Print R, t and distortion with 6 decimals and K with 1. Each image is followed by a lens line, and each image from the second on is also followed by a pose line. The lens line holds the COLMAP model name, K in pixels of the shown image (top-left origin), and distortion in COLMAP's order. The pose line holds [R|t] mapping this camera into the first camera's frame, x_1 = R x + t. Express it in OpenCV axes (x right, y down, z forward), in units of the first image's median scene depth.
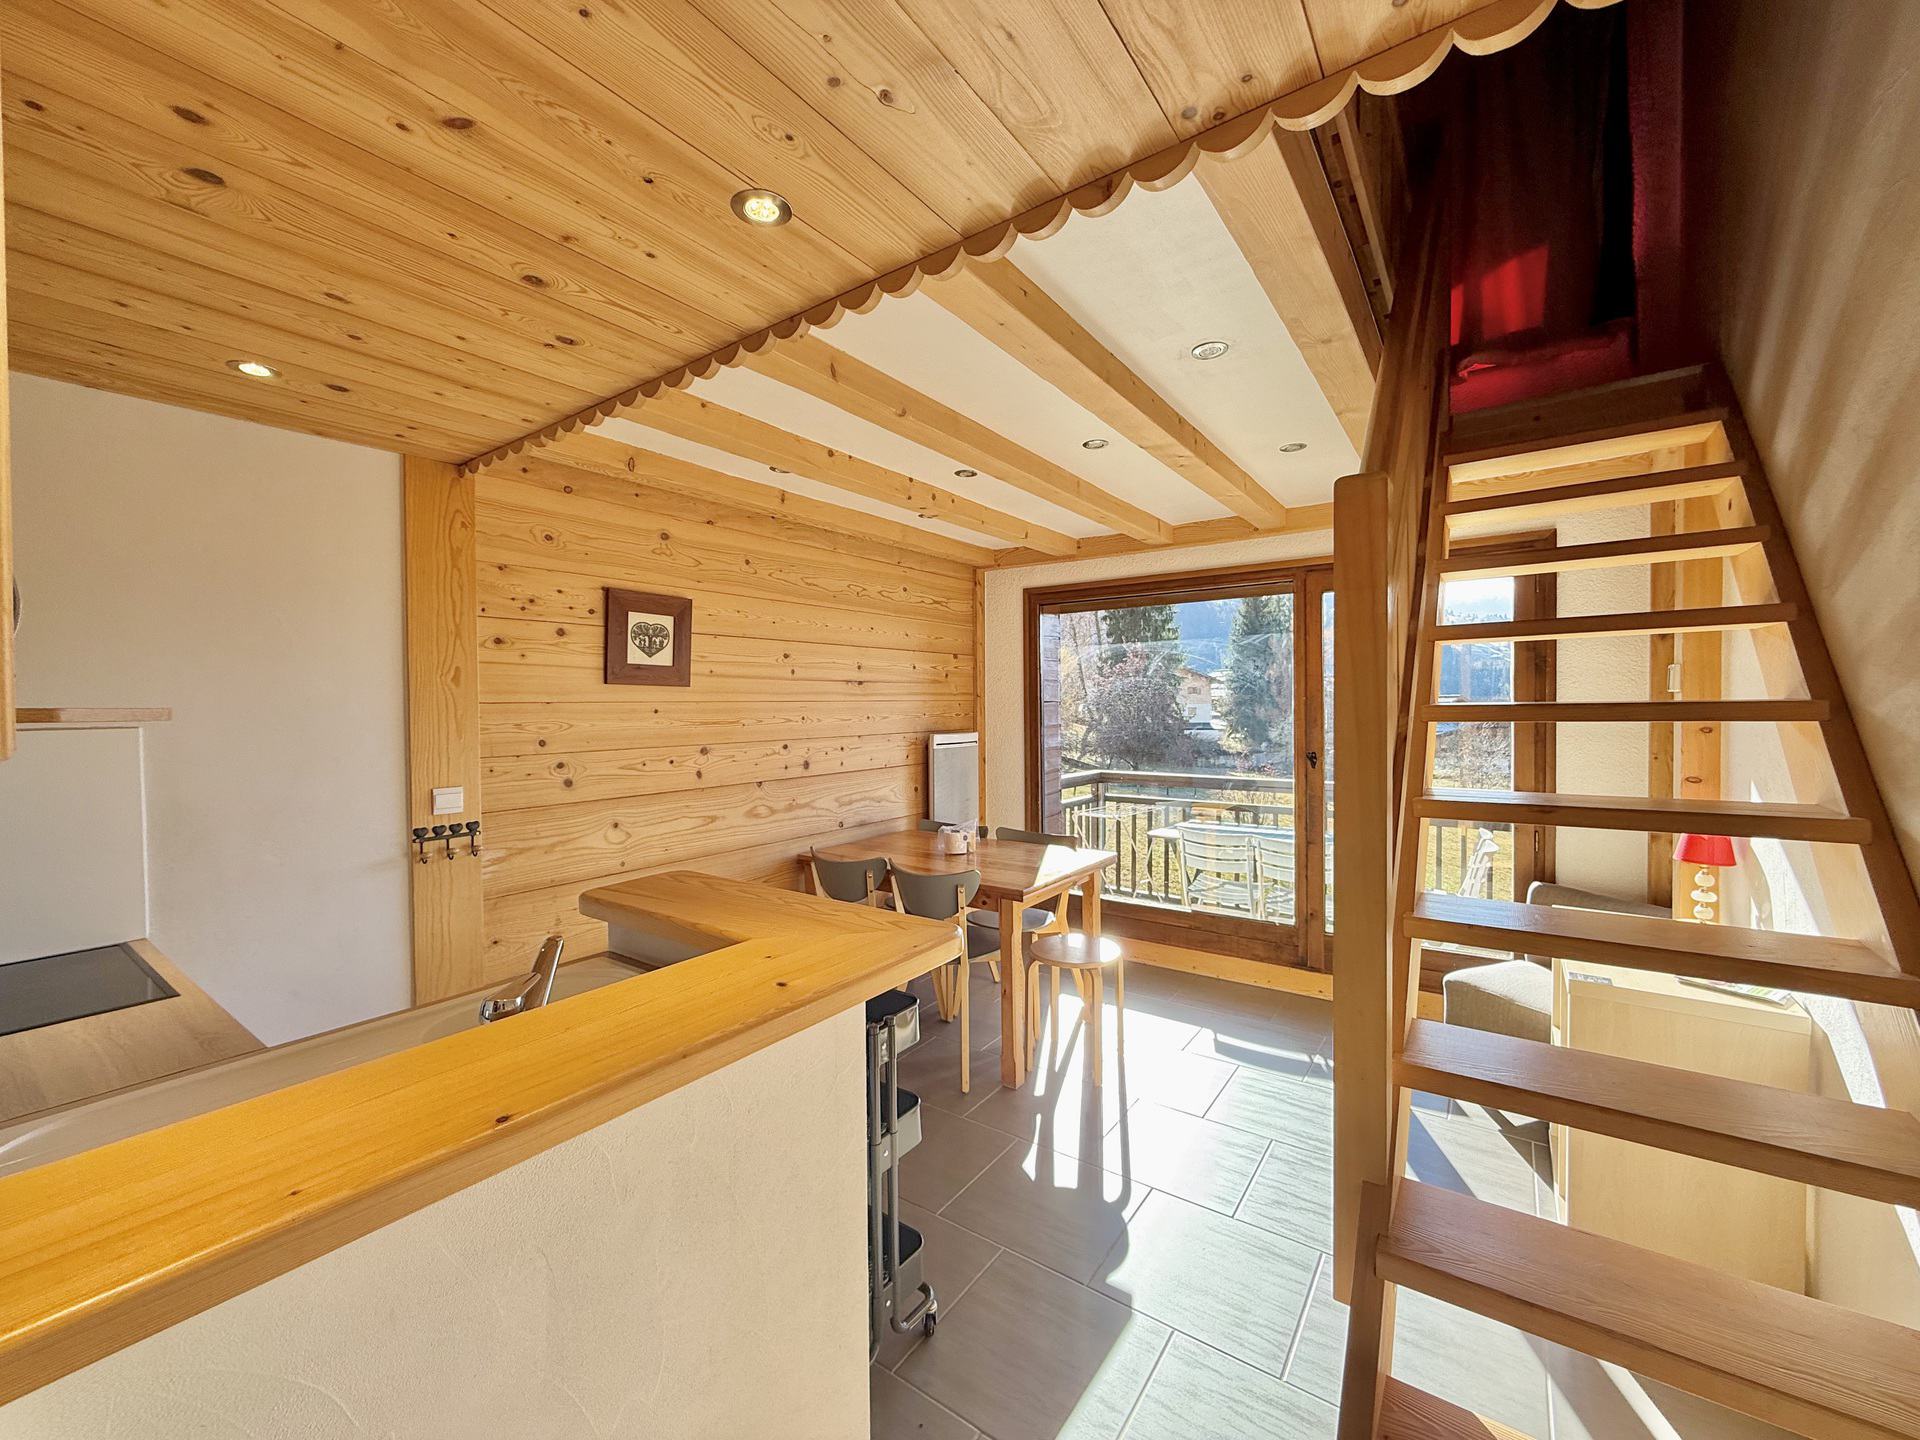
lens RADIAL K [[766.5, 0, 953.8], [0, 766.5, 718.8], [0, 0, 1]] dist [0.001300, 0.000165]
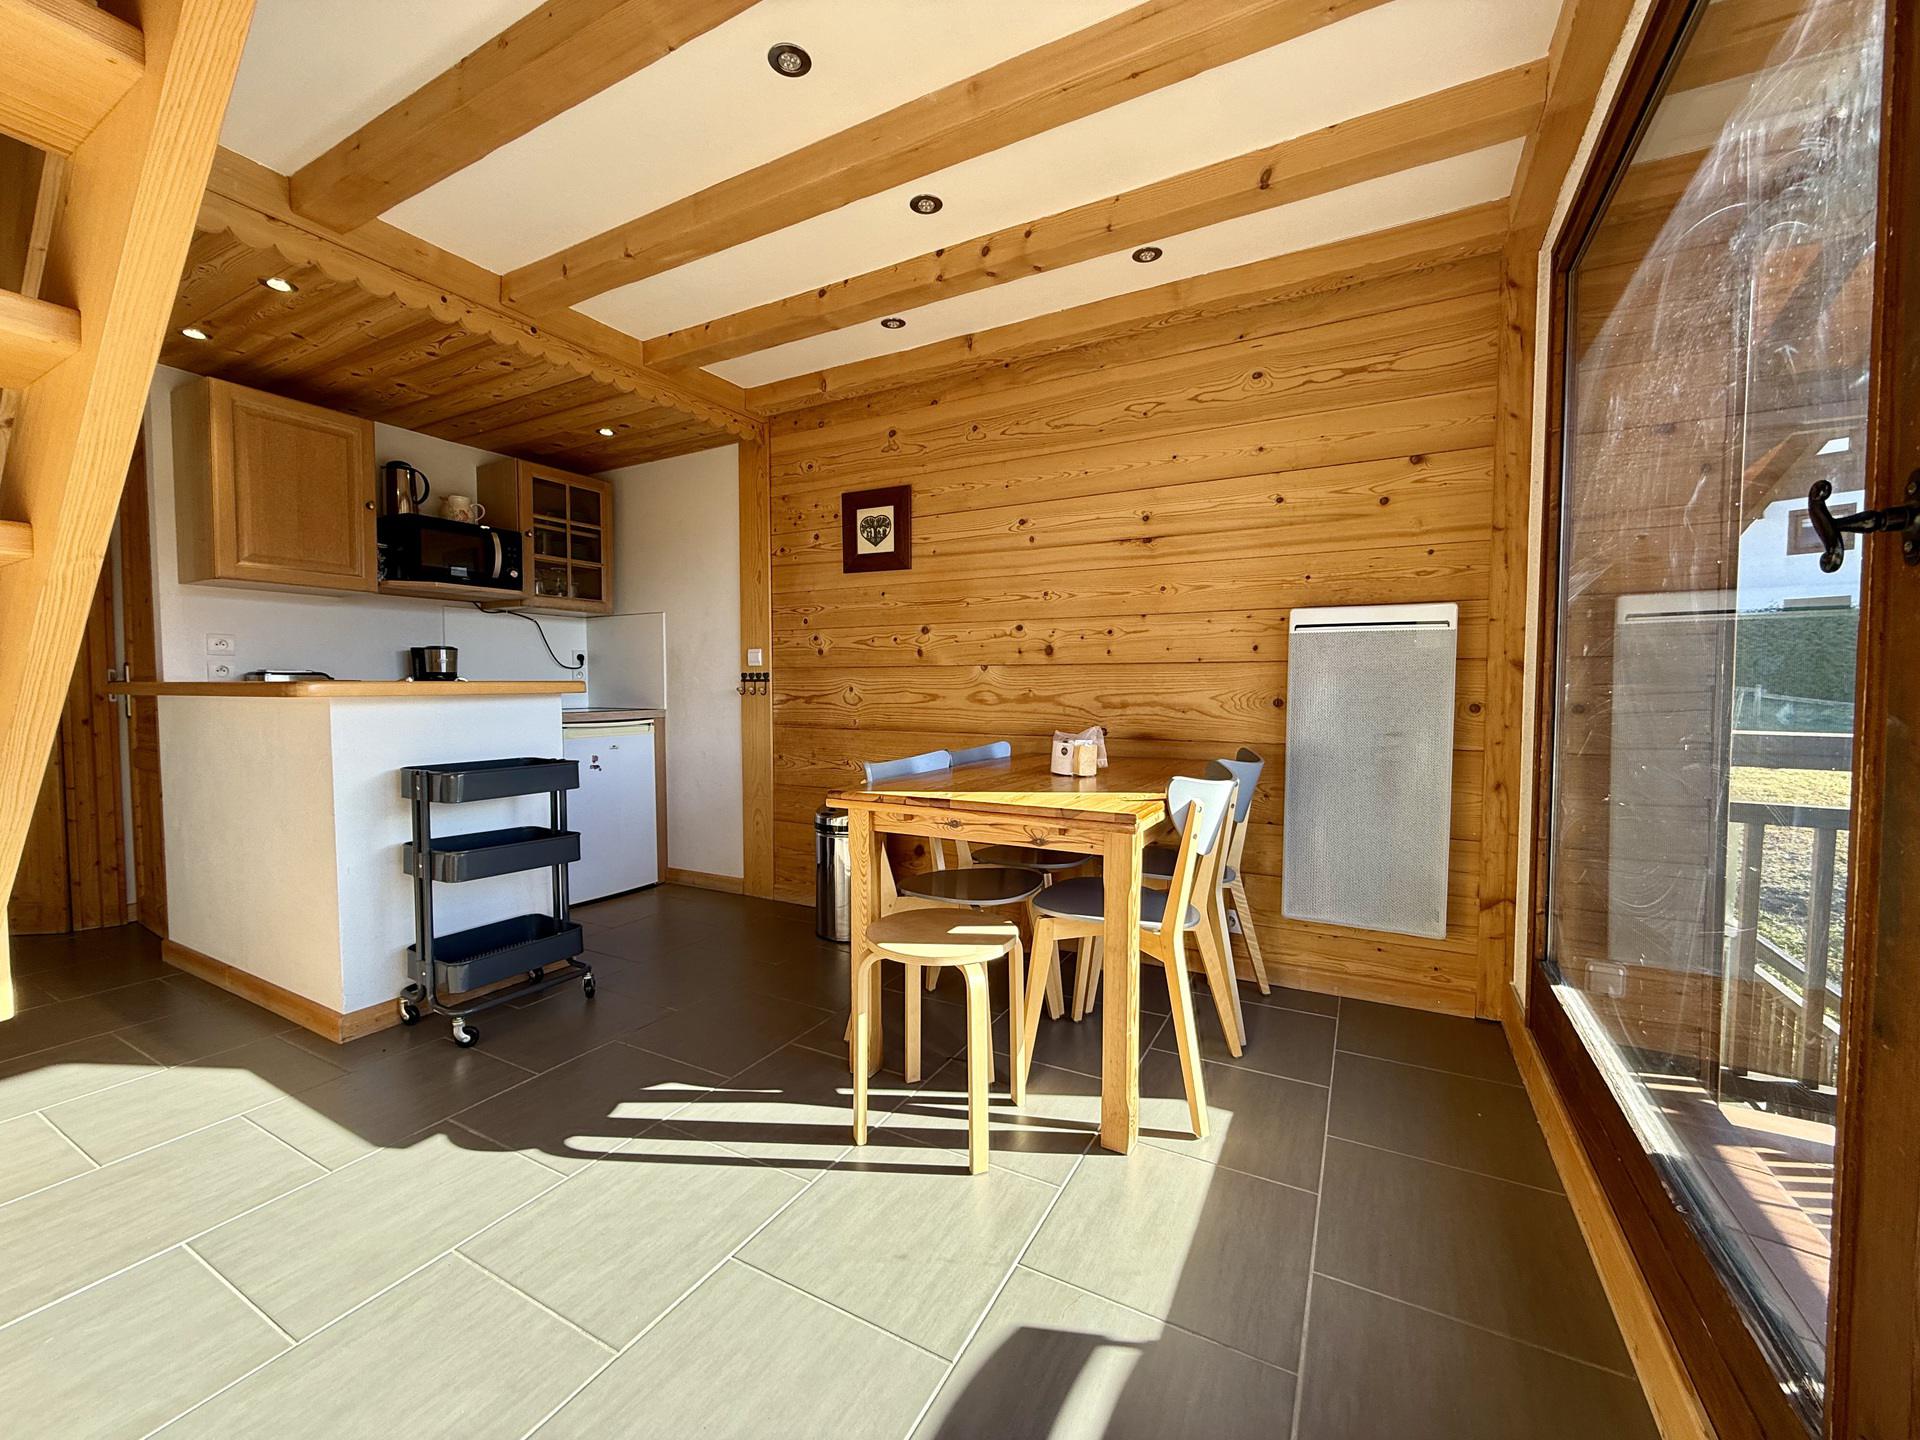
lens RADIAL K [[766.5, 0, 953.8], [0, 766.5, 718.8], [0, 0, 1]] dist [0.001300, 0.000165]
pose [[0.118012, 0.055303, -0.991471, 0.751806], [-0.020806, 0.998366, 0.053211, 0.111441], [0.992794, 0.014349, 0.118970, 0.969271]]
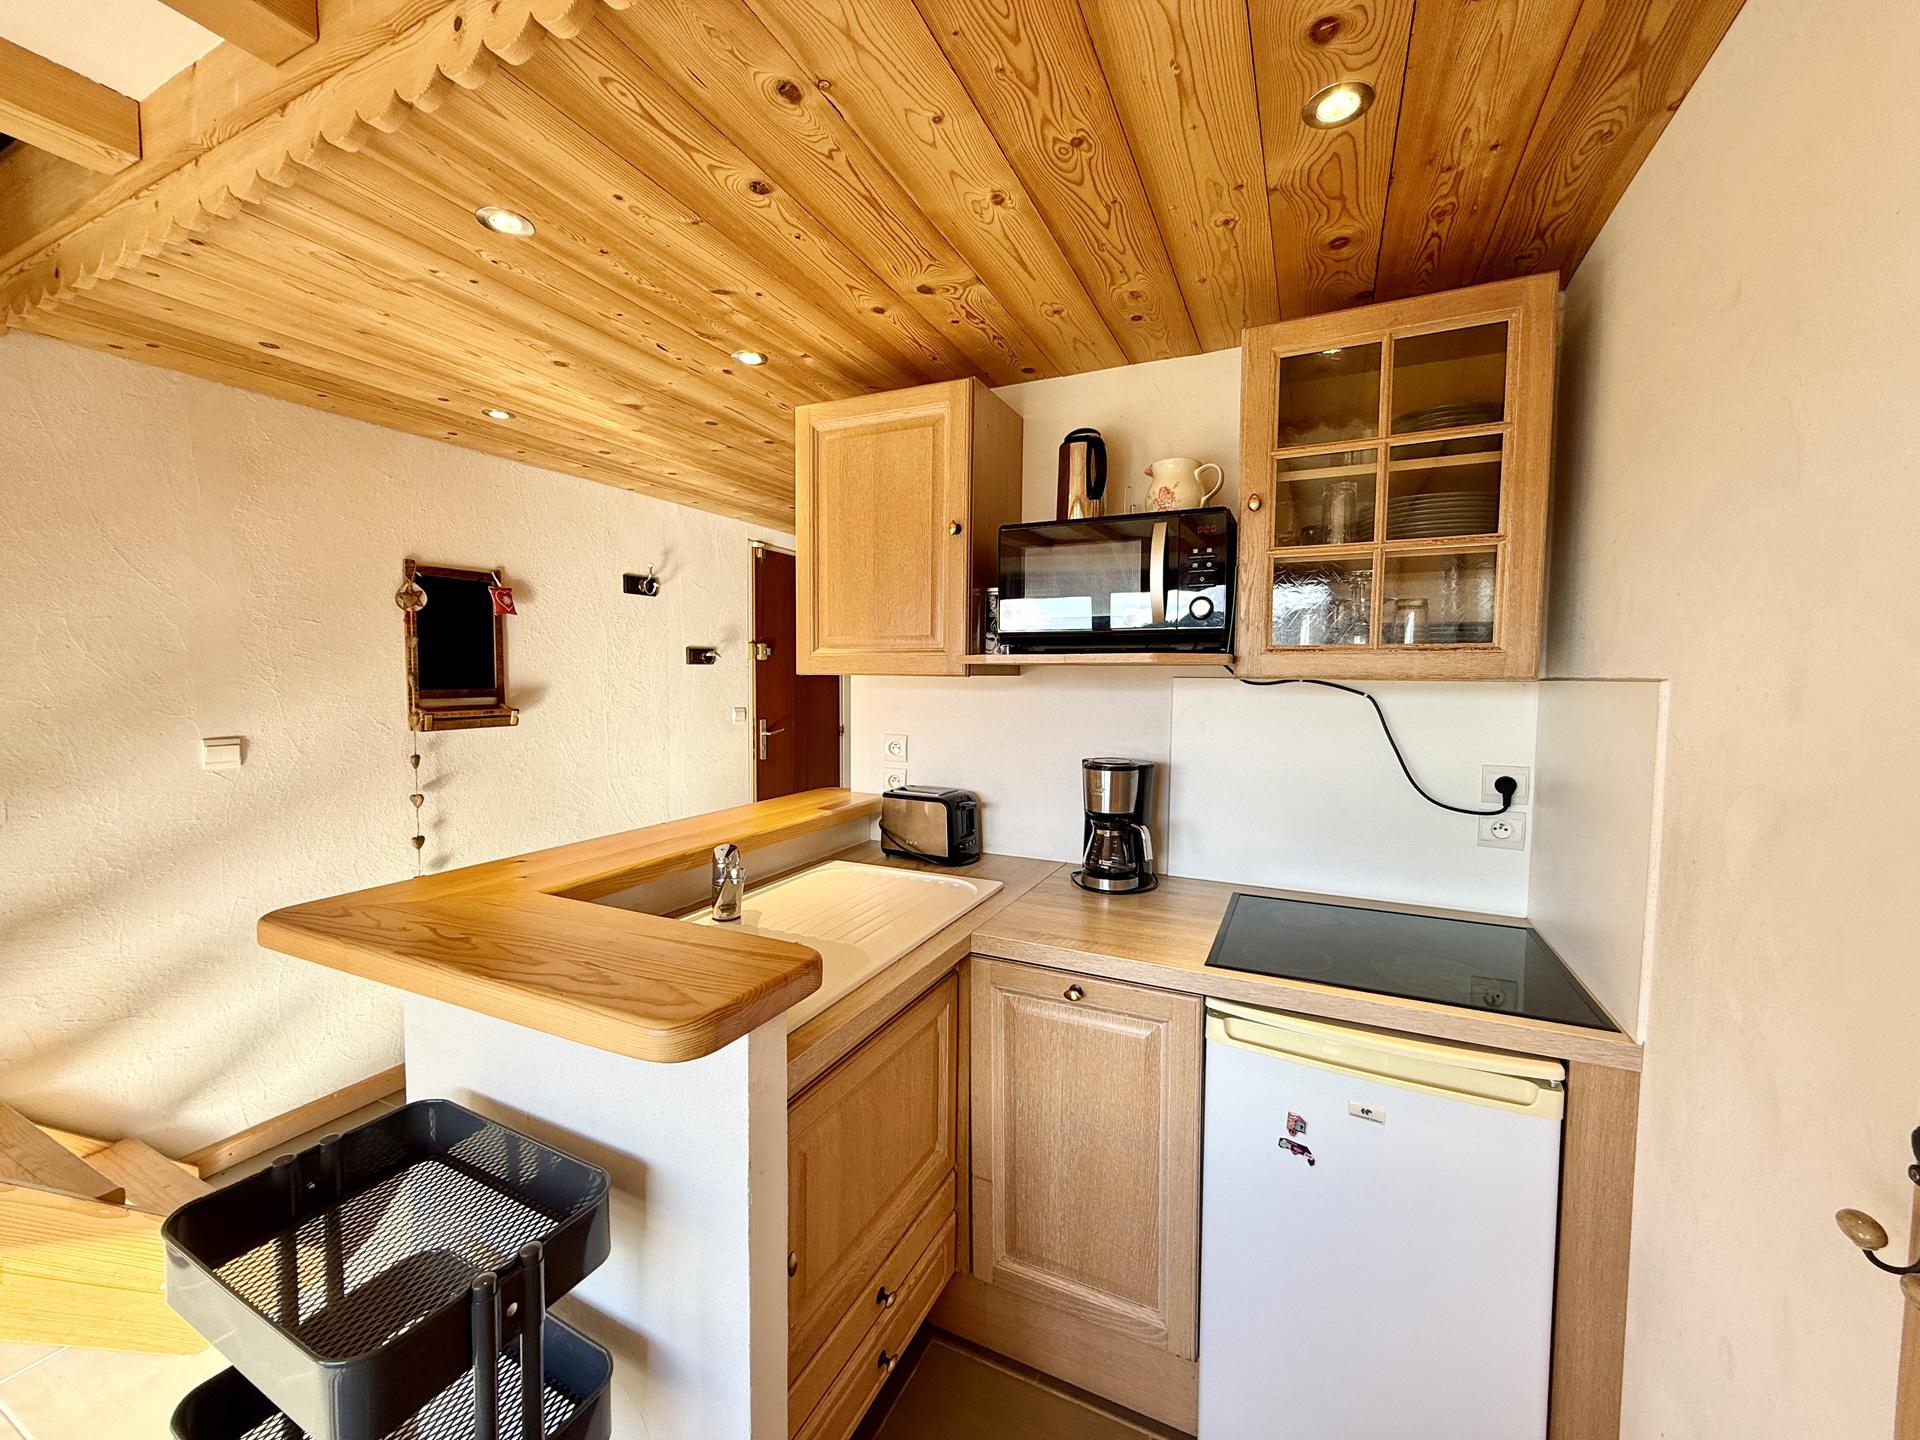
lens RADIAL K [[766.5, 0, 953.8], [0, 766.5, 718.8], [0, 0, 1]] dist [0.001300, 0.000165]
pose [[-0.983813, 0.013916, -0.178657, -0.274056], [-0.000057, 0.996956, 0.077969, -0.002615], [0.179198, 0.076717, -0.980817, 0.908355]]
